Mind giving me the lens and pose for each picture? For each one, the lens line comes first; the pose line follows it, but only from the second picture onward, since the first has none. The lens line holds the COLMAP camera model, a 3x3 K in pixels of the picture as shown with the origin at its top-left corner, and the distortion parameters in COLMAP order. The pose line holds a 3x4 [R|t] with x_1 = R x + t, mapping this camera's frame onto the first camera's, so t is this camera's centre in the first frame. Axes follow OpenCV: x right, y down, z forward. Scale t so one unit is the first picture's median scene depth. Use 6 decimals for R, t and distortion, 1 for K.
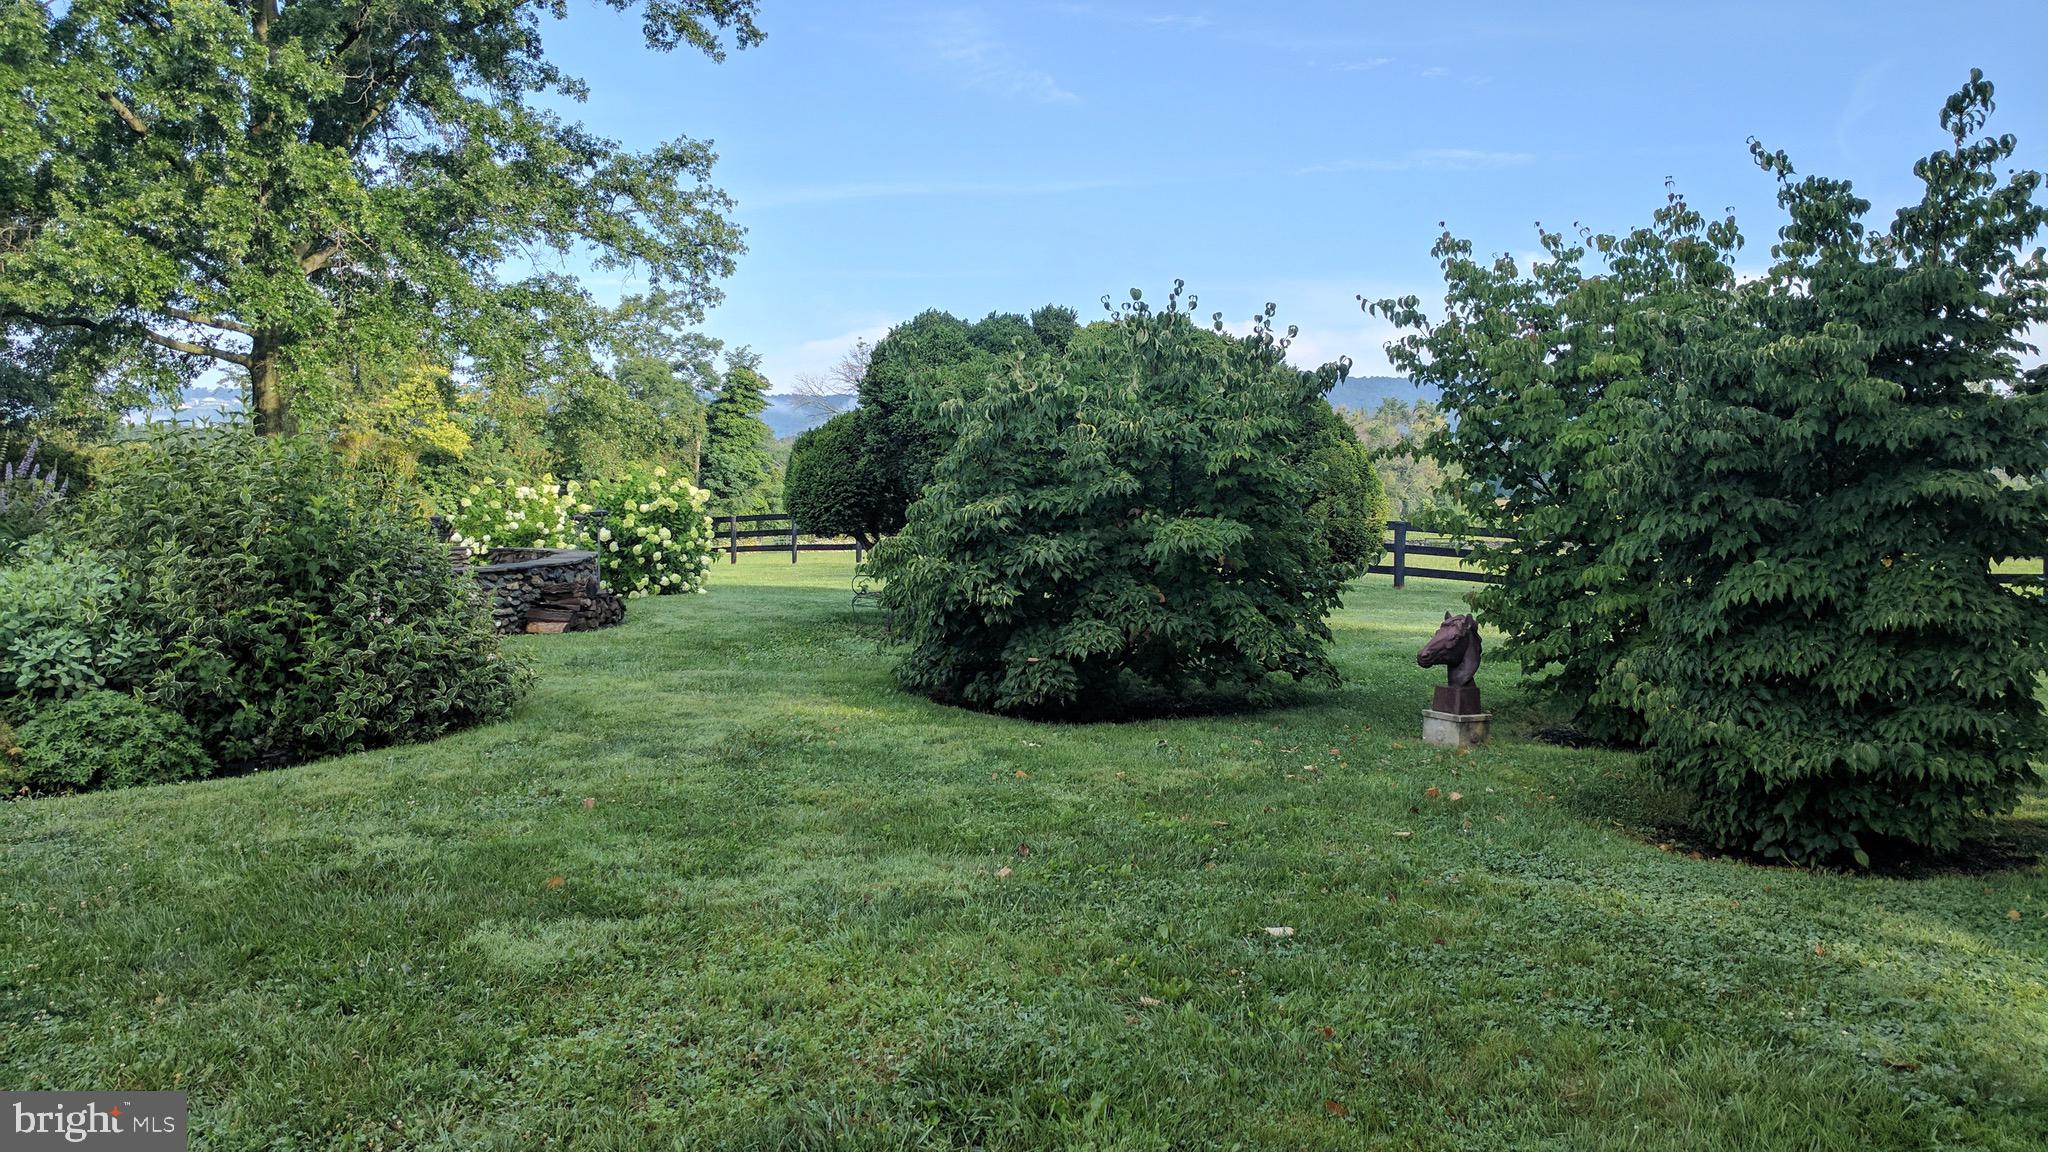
lens RADIAL K [[1628.8, 0, 1024.0], [0, 1628.8, 576.0], [0, 0, 1]] dist [-0.037855, 0.002524]
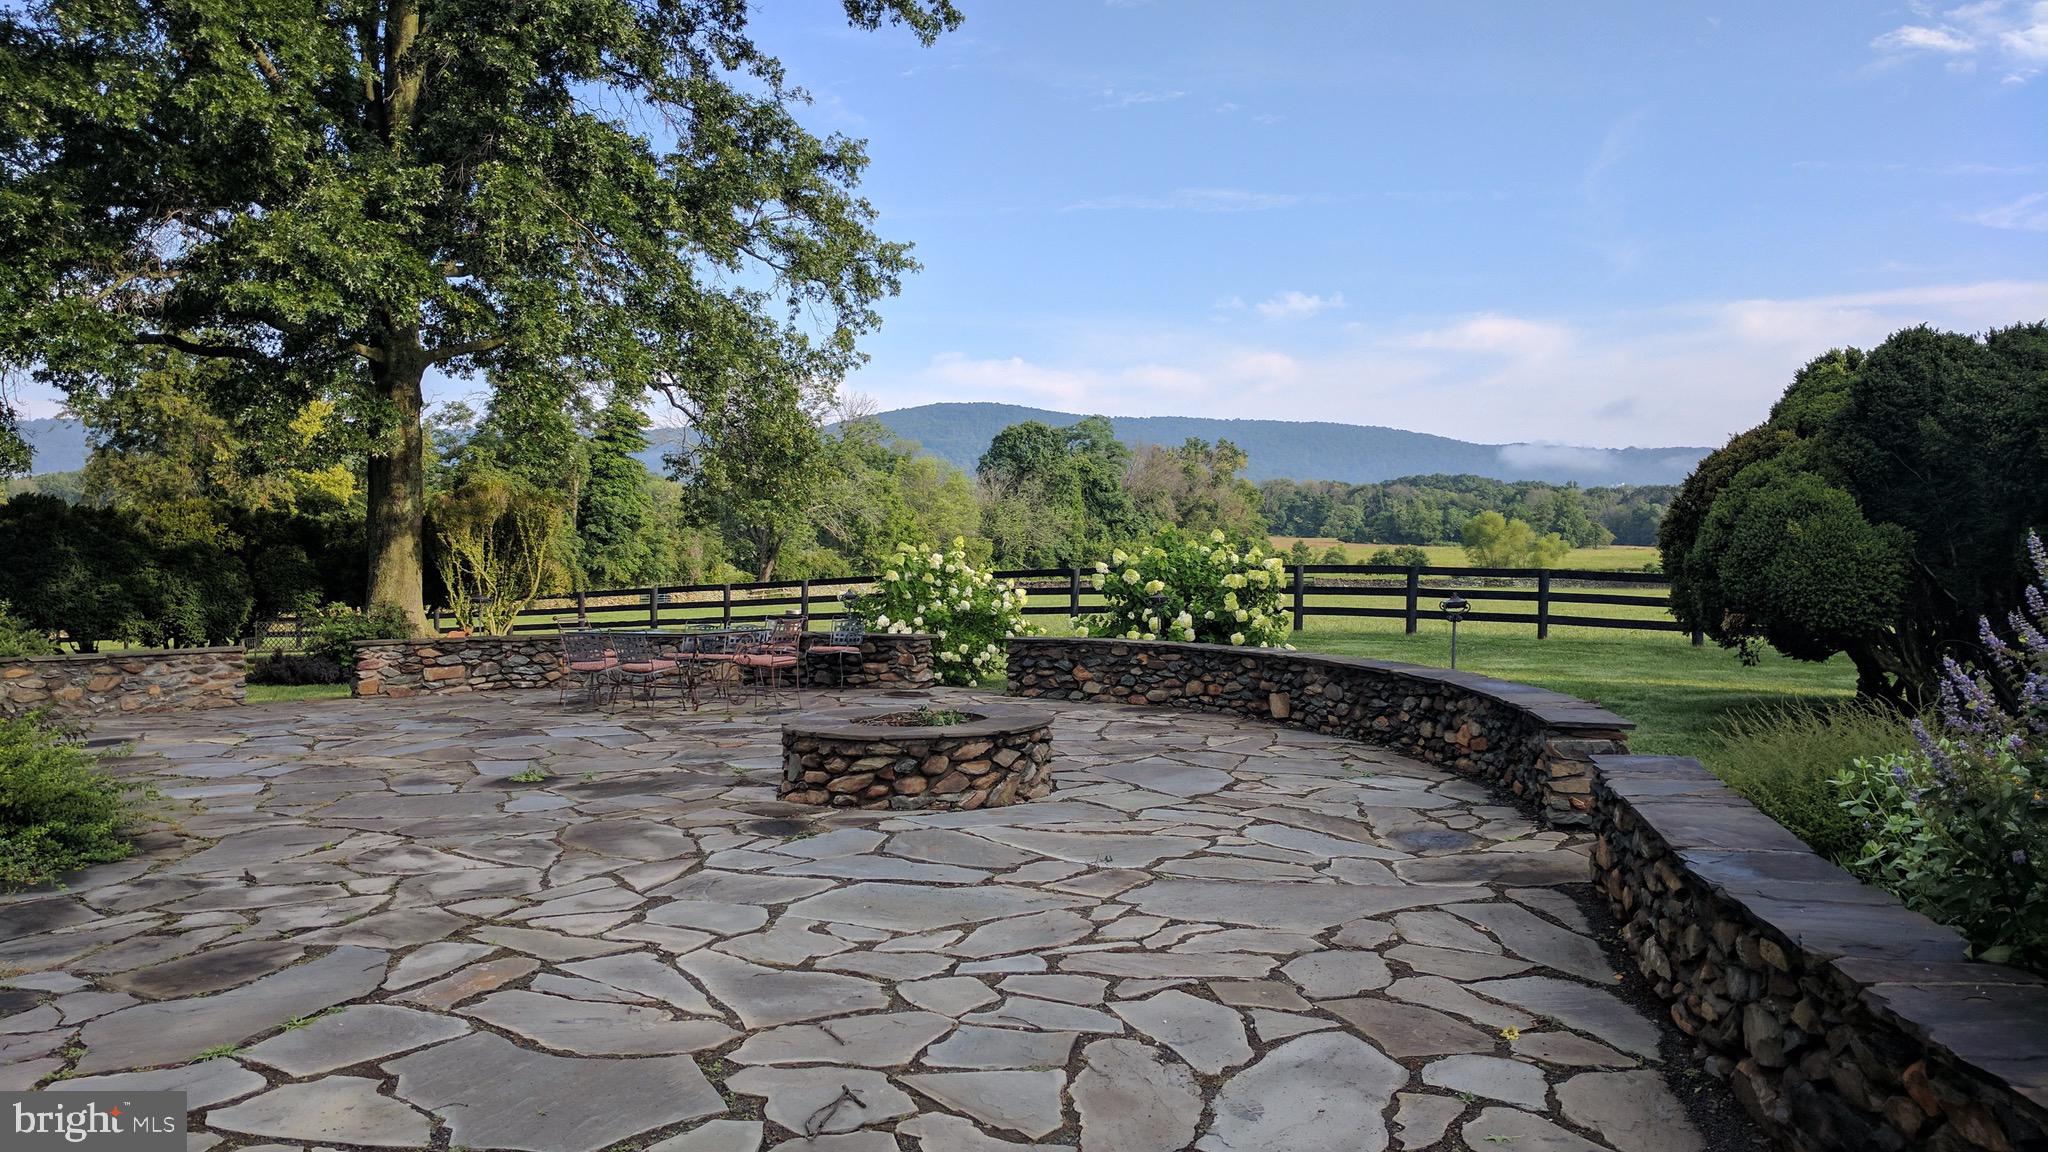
lens RADIAL K [[1628.8, 0, 1024.0], [0, 1628.8, 576.0], [0, 0, 1]] dist [-0.037855, 0.002524]
pose [[0.986135, -0.015250, 0.165241, -0.220782], [0.018864, 0.999615, -0.020327, -0.015175], [-0.164867, 0.023162, 0.986044, 0.120568]]
